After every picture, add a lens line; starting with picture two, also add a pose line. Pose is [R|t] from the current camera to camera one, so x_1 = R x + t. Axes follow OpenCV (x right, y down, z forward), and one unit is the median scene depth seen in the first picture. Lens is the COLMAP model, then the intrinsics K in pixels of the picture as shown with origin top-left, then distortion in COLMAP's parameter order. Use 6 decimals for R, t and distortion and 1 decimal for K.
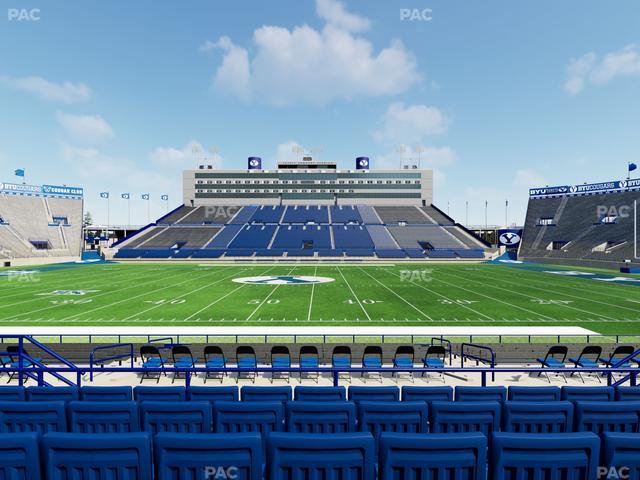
lens RADIAL K [[320.6, 0, 321.5], [0, 320.6, 241.4], [0, 0, 1]] dist [0.002148, -0.000541]
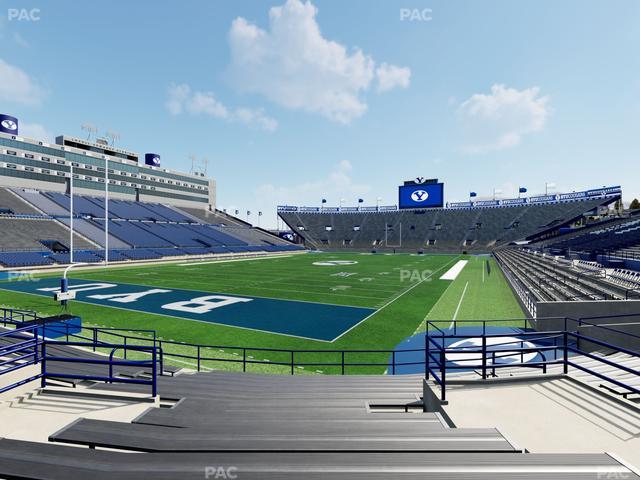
lens RADIAL K [[320.6, 0, 320.3], [0, 320.6, 239.5], [0, 0, 1]] dist [0.002148, -0.000541]
pose [[0.453913, 0.001194, 0.891045, -0.538667], [0.003322, 0.999990, -0.003032, 0.001588], [-0.891040, 0.004337, 0.453905, 0.113710]]
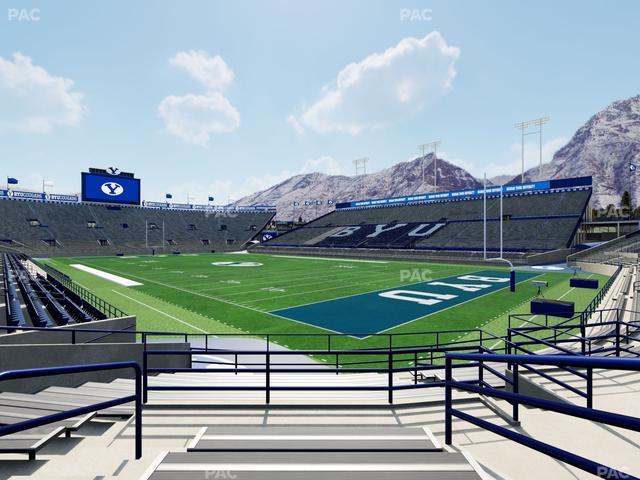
lens RADIAL K [[320.6, 0, 320.0], [0, 320.6, 239.6], [0, 0, 1]] dist [0.002148, -0.000541]
pose [[-0.704400, 0.000654, 0.709803, -0.502017], [0.001560, 0.999999, 0.000627, -0.000497], [-0.709801, 0.001549, -0.704400, 0.606858]]
